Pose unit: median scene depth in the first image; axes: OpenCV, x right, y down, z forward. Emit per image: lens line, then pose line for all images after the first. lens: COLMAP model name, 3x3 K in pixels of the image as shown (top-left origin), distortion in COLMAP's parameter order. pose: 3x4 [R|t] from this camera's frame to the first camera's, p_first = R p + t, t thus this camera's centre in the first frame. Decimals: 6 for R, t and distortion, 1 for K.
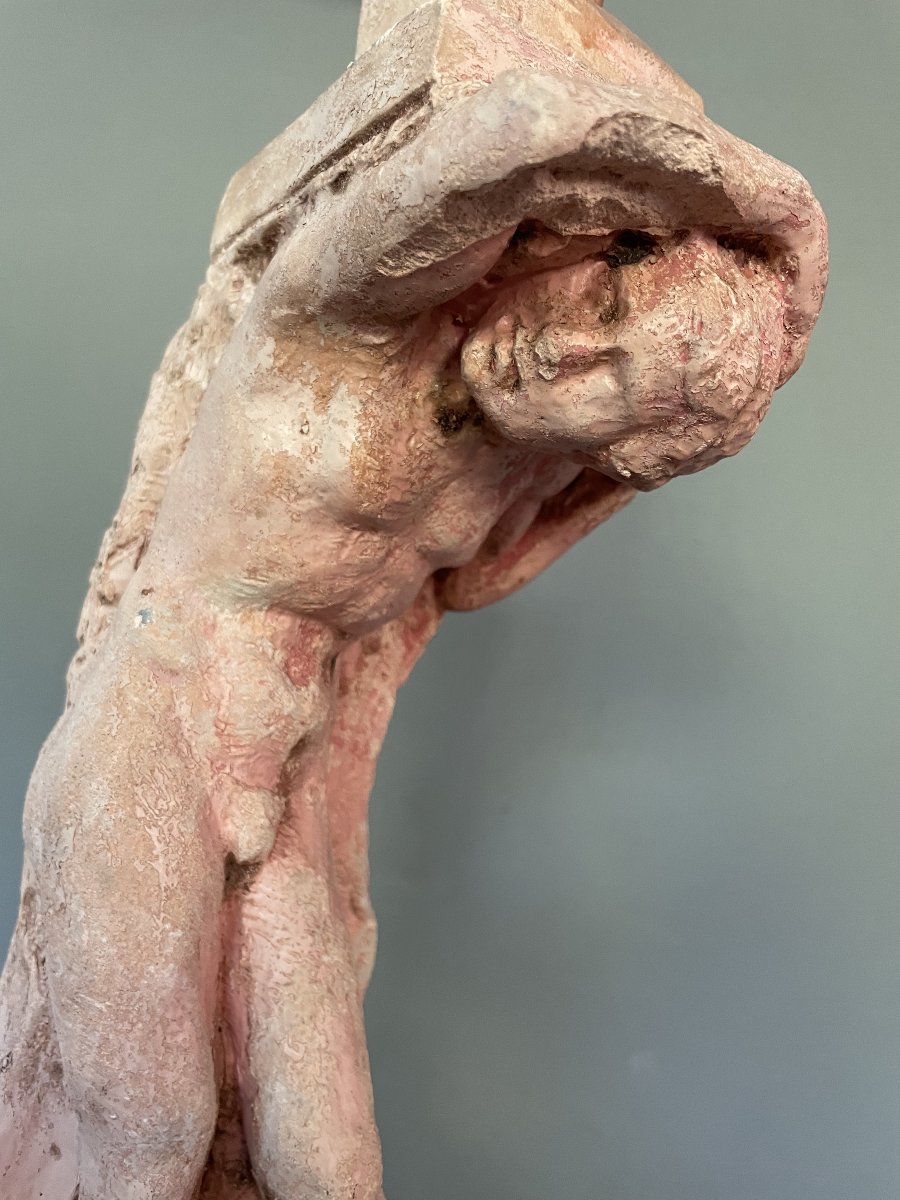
lens RADIAL K [[930.4, 0, 447.3], [0, 930.4, 586.7], [0, 0, 1]] dist [0.050990, -0.130461]
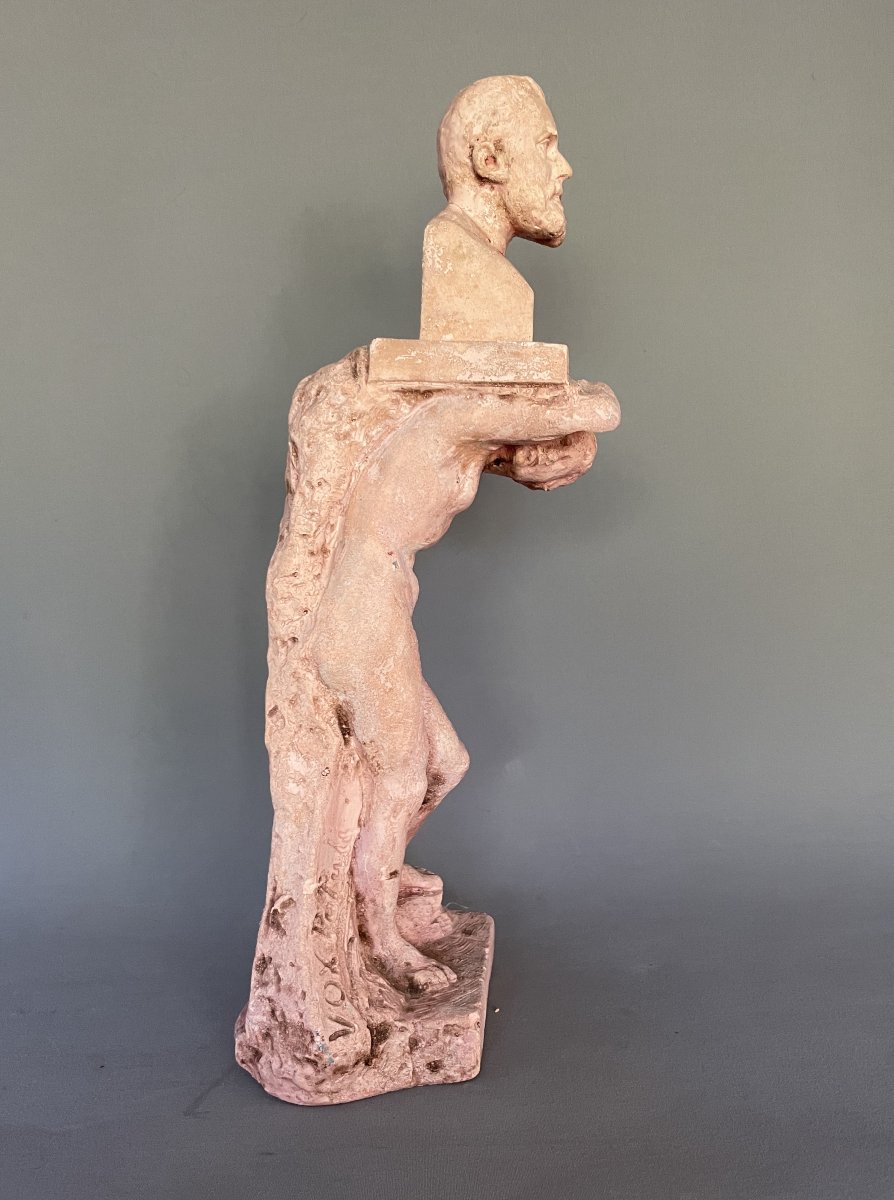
lens RADIAL K [[1008.7, 0, 419.8], [0, 1008.7, 624.3], [0, 0, 1]] dist [0.000638, -0.002692]
pose [[0.672813, -0.196252, 0.713307, -2.172123], [-0.020728, 0.958794, 0.283344, -0.553994], [-0.739522, -0.205423, 0.641022, -0.688186]]
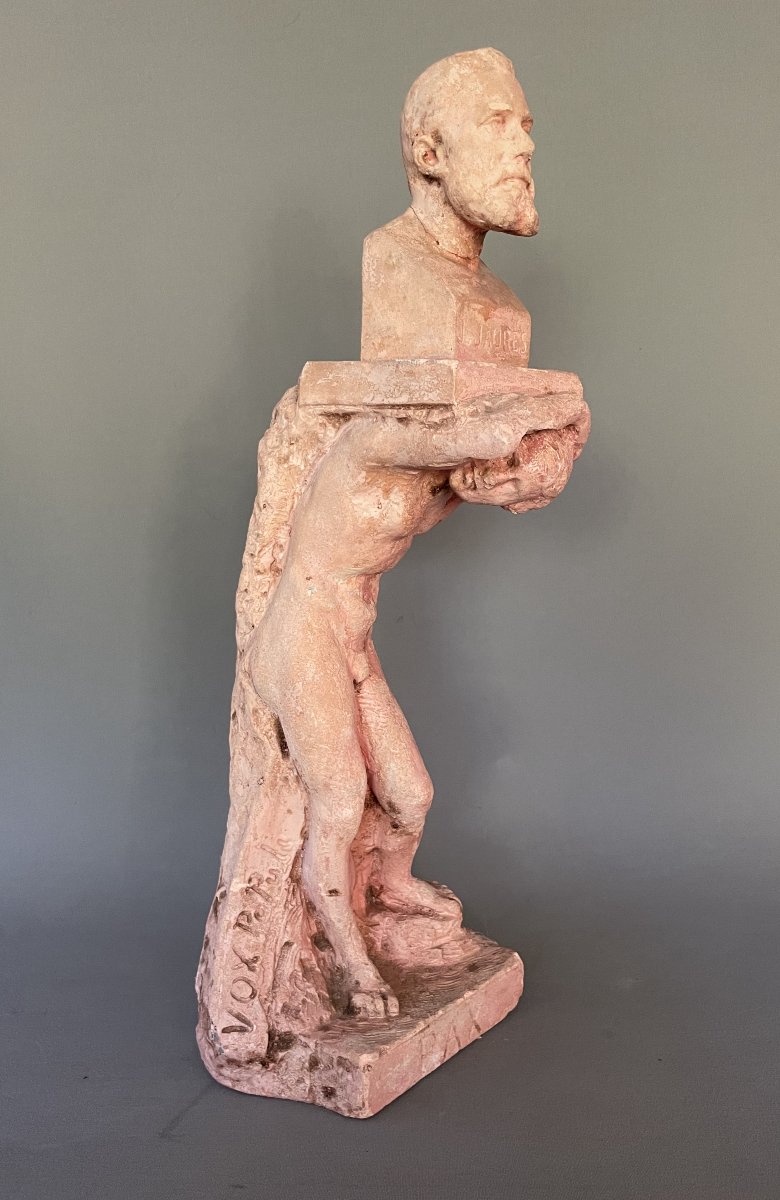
lens RADIAL K [[959.5, 0, 390.0], [0, 959.5, 600.0], [0, 0, 1]] dist [0.004909, -0.006635]
pose [[0.970280, -0.146583, 0.192535, -0.621229], [0.083521, 0.949620, 0.302069, -0.666174], [-0.227113, -0.277011, 0.933641, -1.290398]]
